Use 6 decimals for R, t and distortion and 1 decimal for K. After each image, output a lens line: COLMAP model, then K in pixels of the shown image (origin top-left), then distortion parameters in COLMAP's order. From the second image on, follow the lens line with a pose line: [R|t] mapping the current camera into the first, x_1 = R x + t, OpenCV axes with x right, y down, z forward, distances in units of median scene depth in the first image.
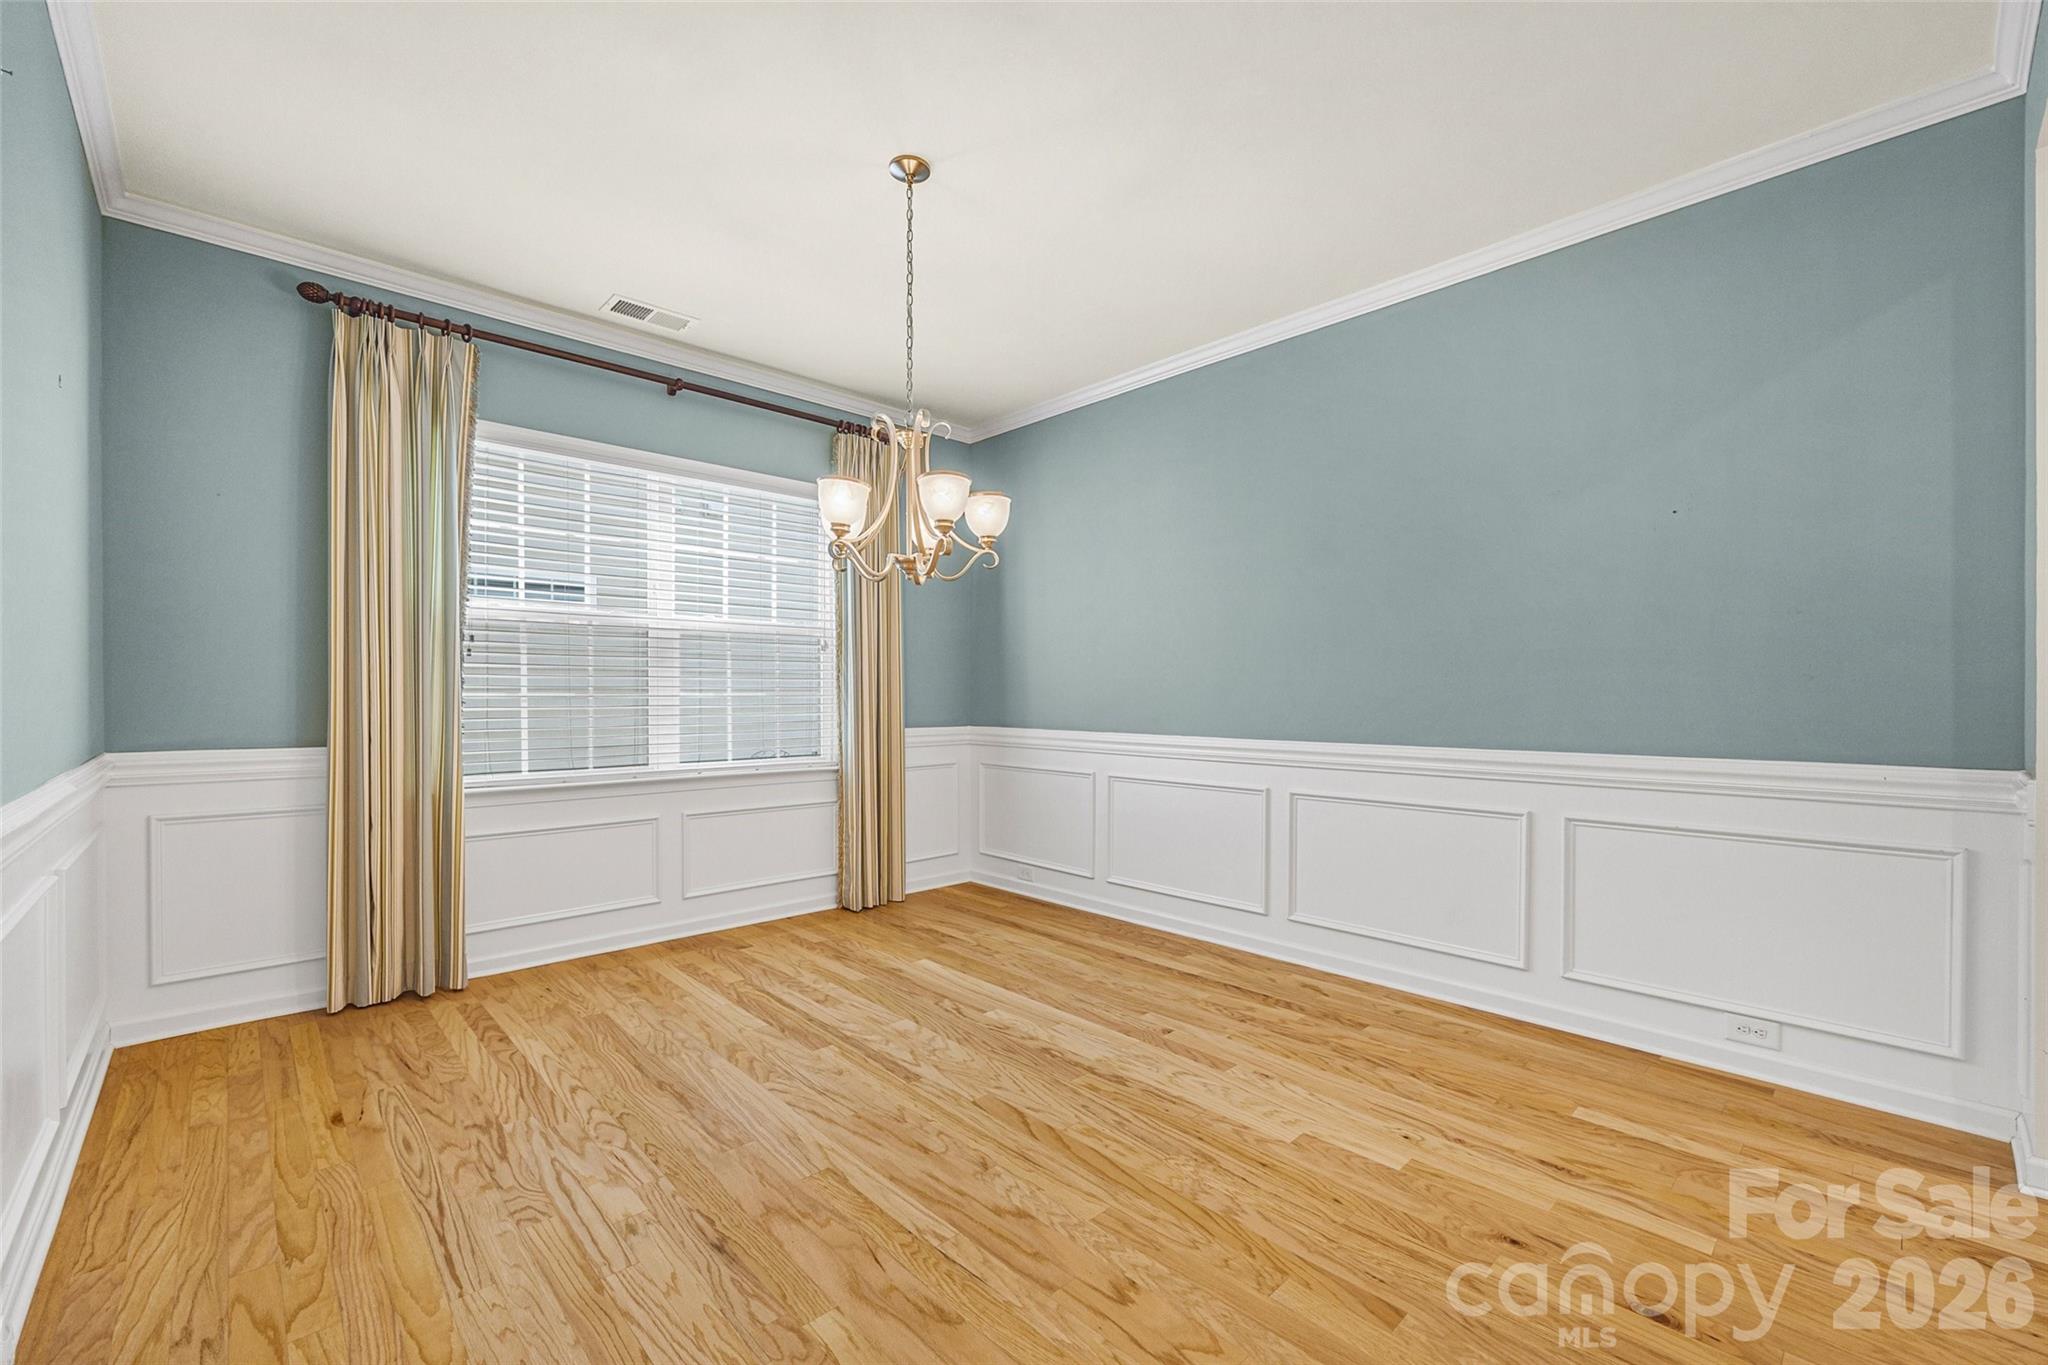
lens RADIAL K [[837.0, 0, 1031.5], [0, 837.0, 685.0], [0, 0, 1]] dist [-0.008240, -0.000349]
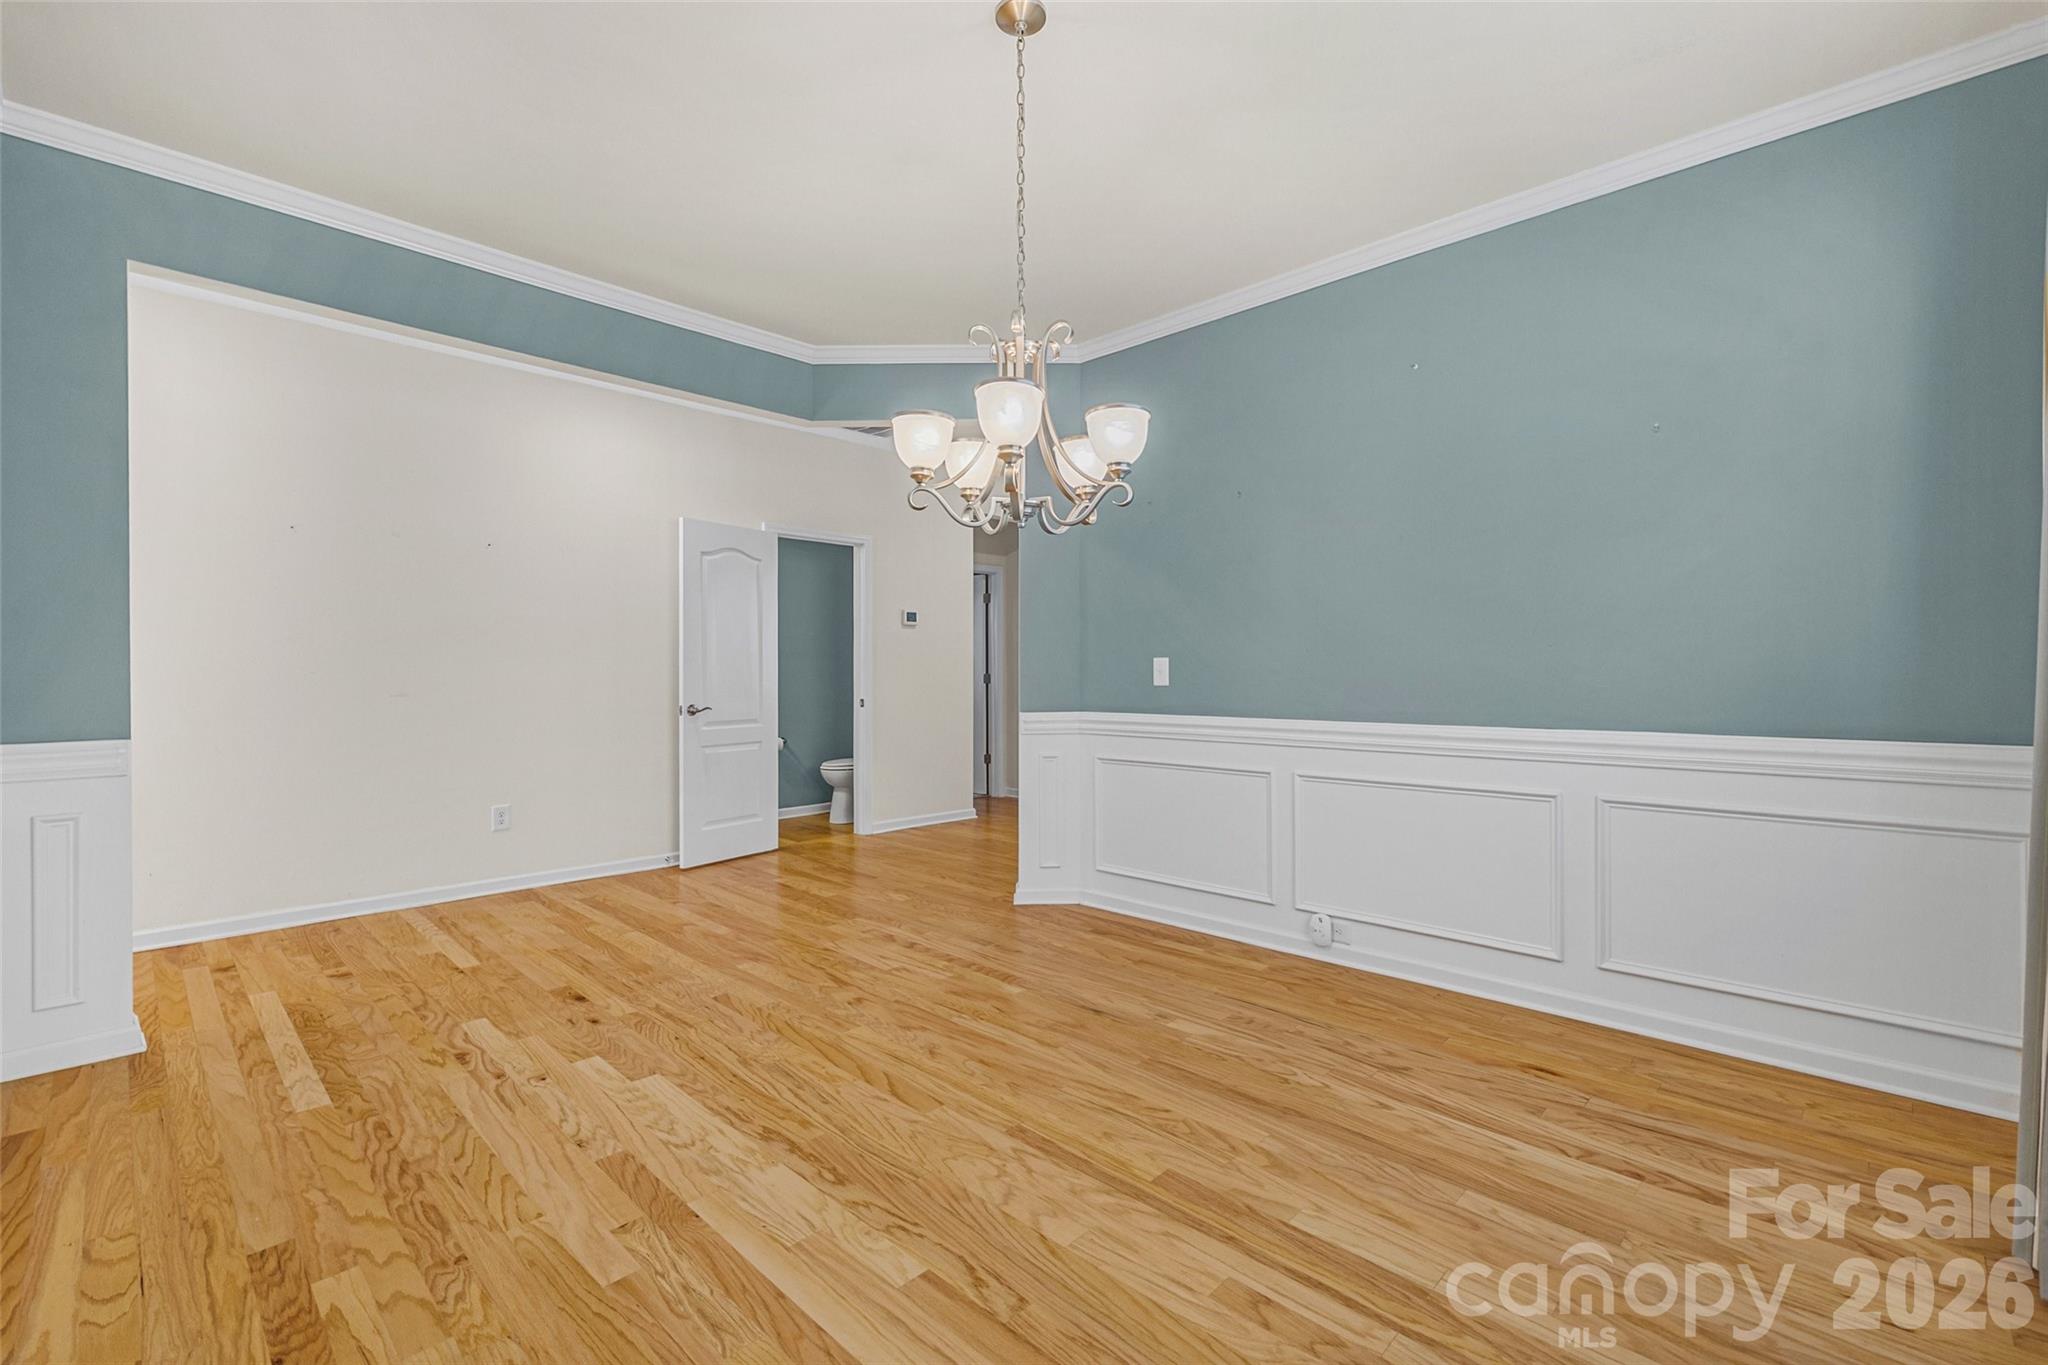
lens RADIAL K [[837.0, 0, 1028.8], [0, 837.0, 681.1], [0, 0, 1]] dist [-0.008240, -0.000349]
pose [[-0.998962, 0.003010, -0.045450, -0.109752], [0.002940, 0.999994, 0.001620, 0.017680], [0.045455, 0.001484, -0.998965, 1.697774]]
